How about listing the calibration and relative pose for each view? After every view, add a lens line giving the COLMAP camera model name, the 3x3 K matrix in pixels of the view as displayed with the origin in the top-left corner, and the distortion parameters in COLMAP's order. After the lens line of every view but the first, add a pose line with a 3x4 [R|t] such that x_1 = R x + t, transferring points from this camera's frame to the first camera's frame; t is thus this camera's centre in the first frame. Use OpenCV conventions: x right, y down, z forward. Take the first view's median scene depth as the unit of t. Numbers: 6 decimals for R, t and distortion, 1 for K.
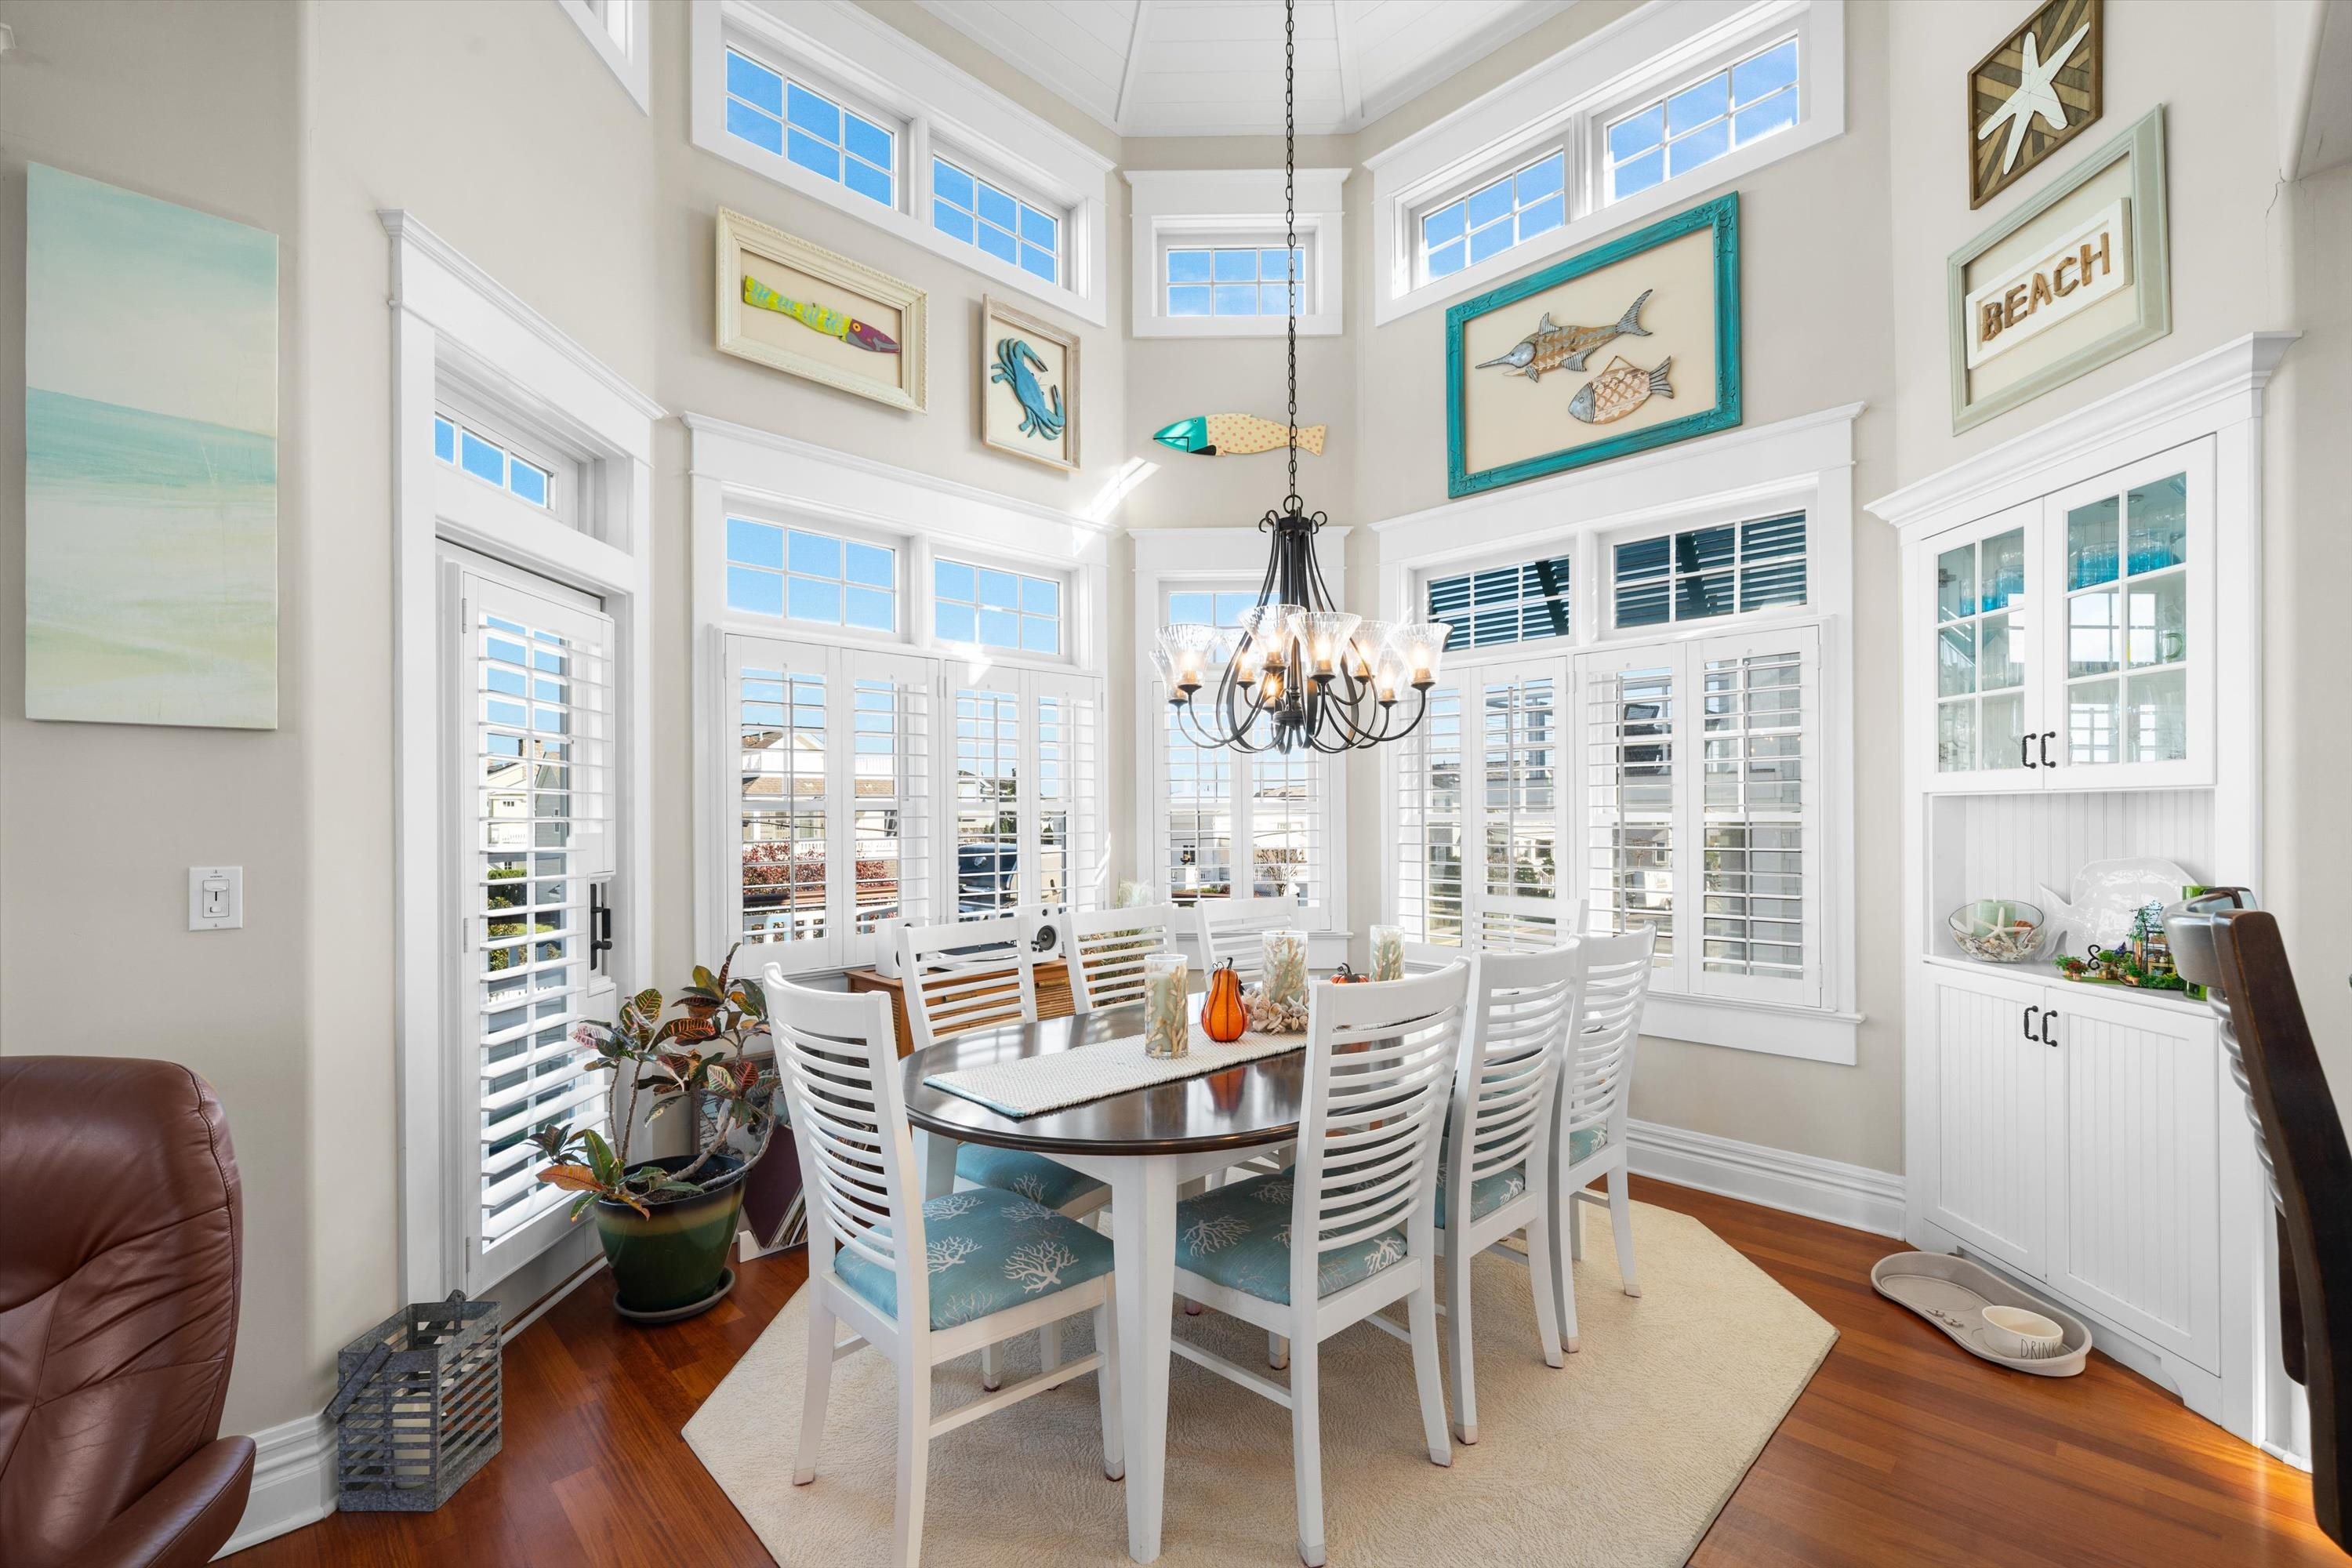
lens RADIAL K [[984.9, 0, 1163.1], [0, 984.9, 815.9], [0, 0, 1]] dist [-0.001670, -0.000245]
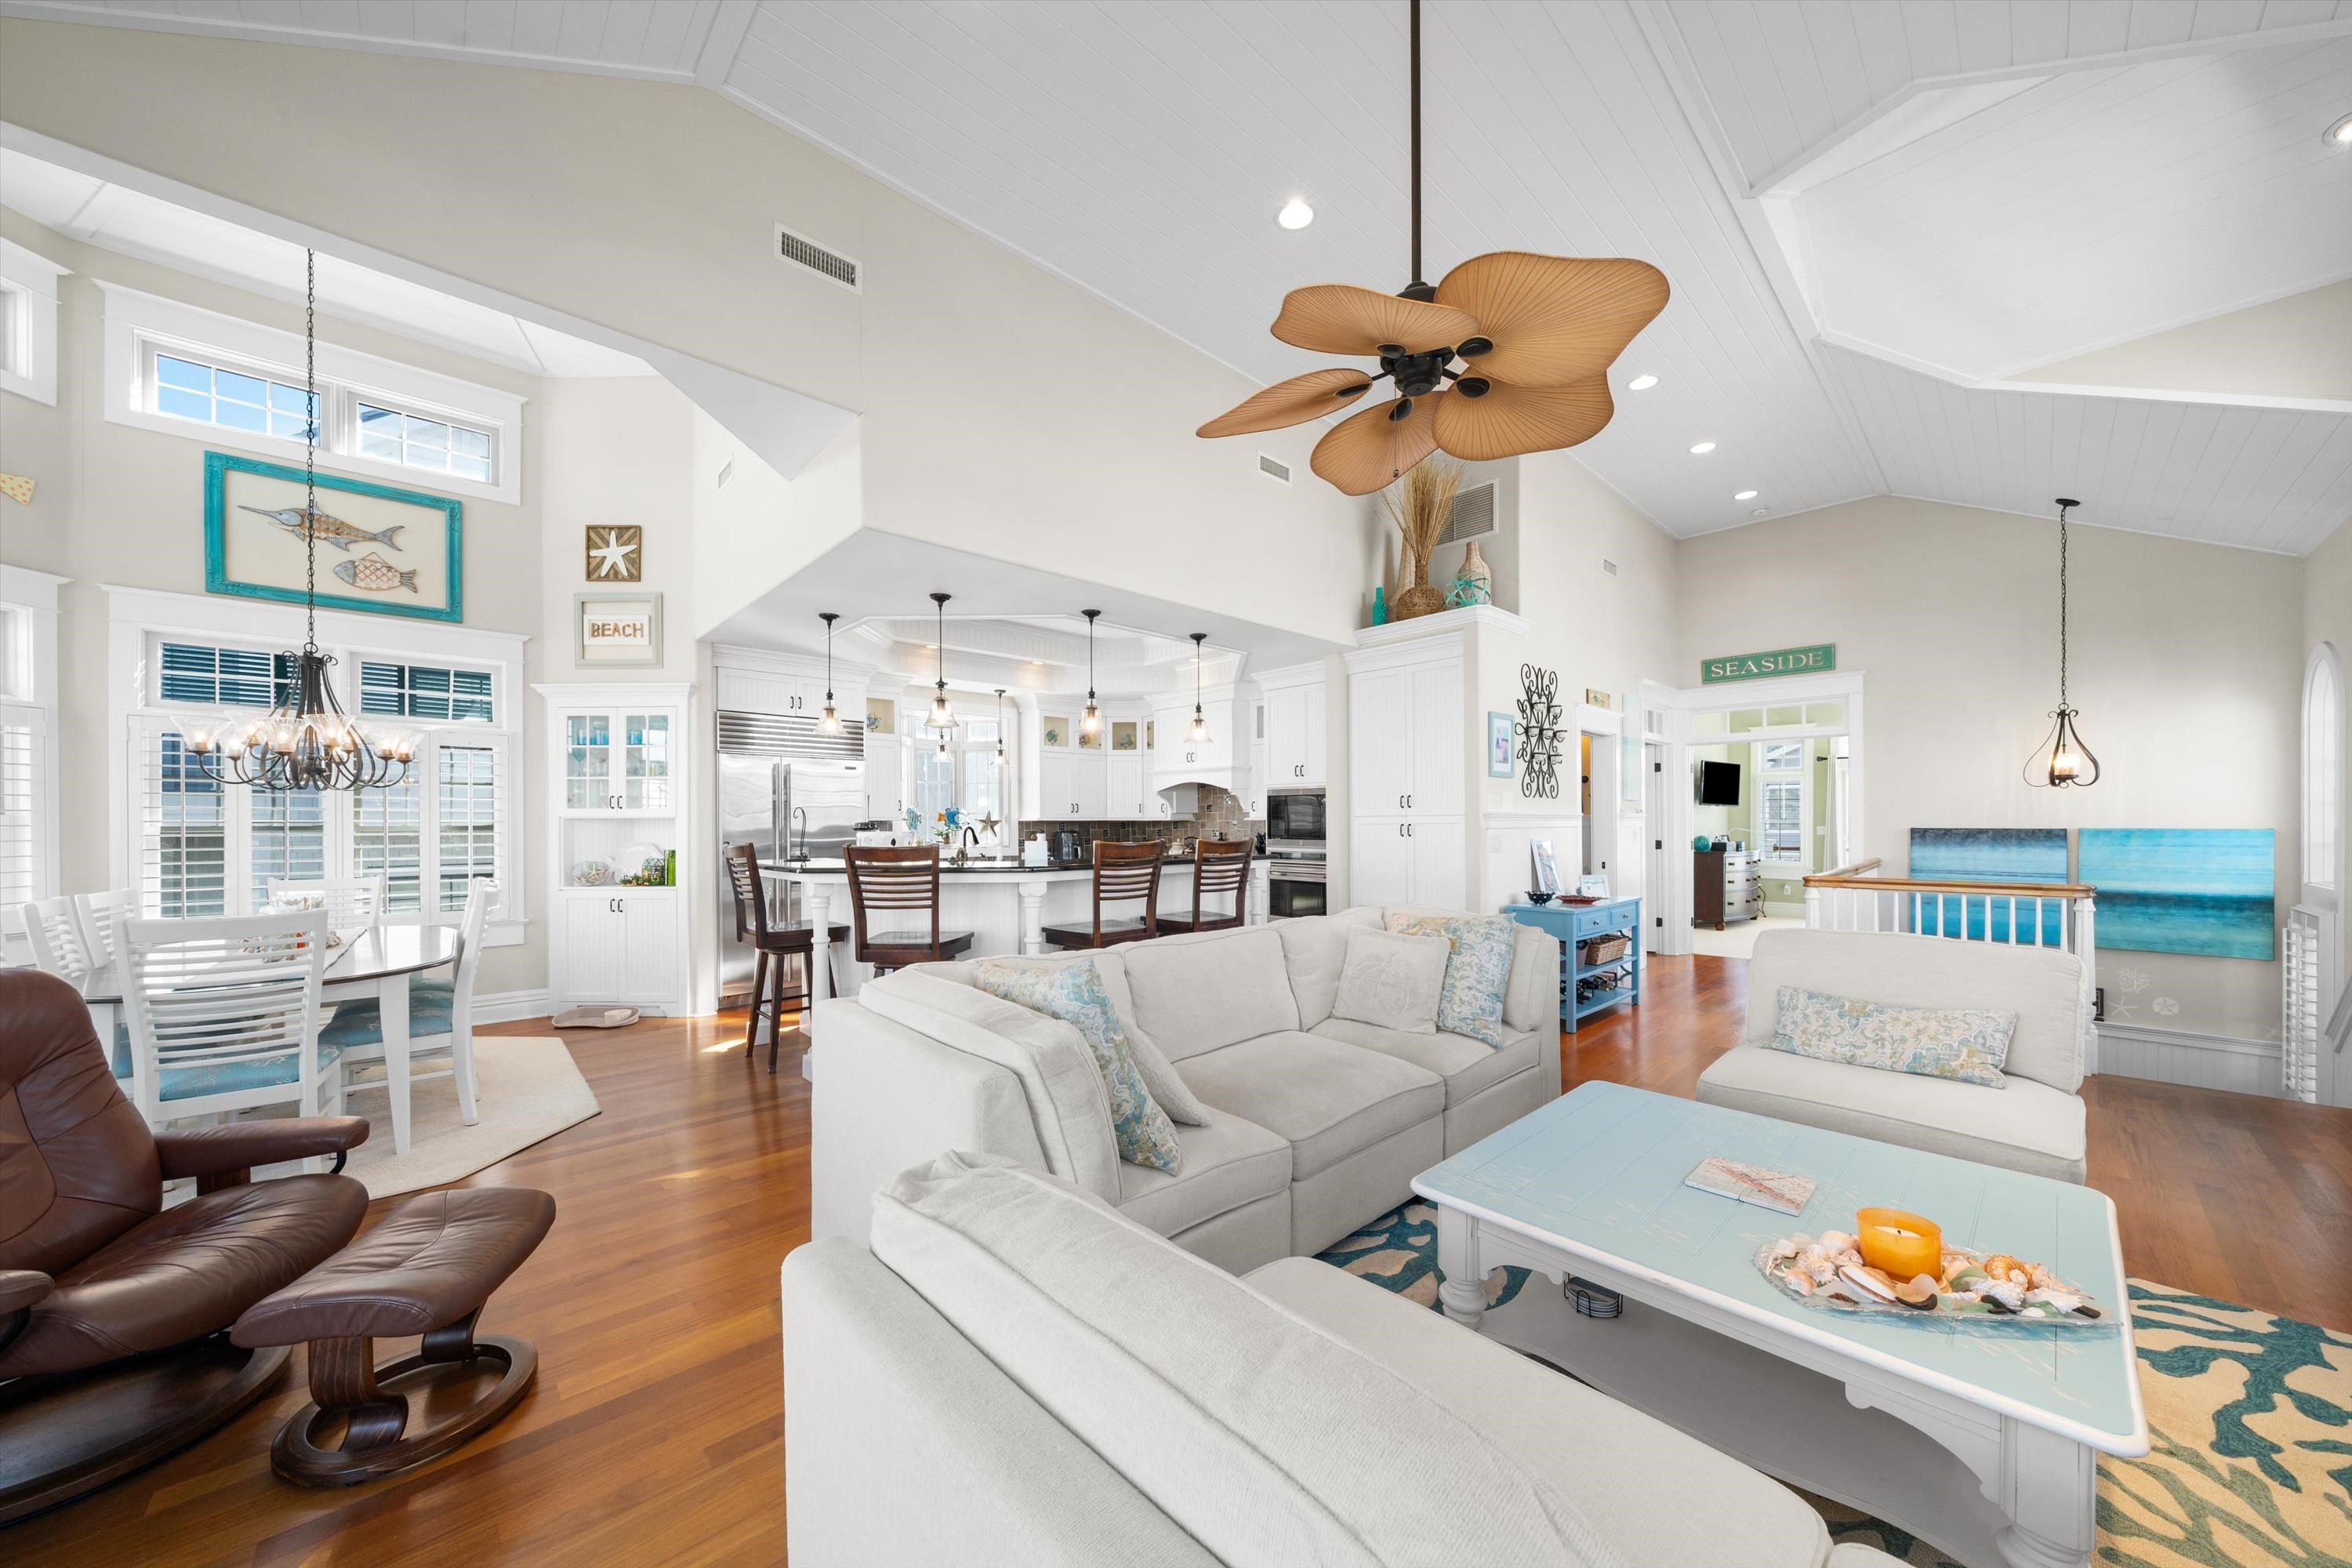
lens RADIAL K [[808.1, 0, 1174.1], [0, 808.1, 822.0], [0, 0, 1]] dist [-0.001453, -0.000161]
pose [[0.021306, 0.006175, 0.999754, -1.172005], [0.002344, 0.999978, -0.006226, 0.003847], [-0.999770, 0.002476, 0.021291, -0.517999]]
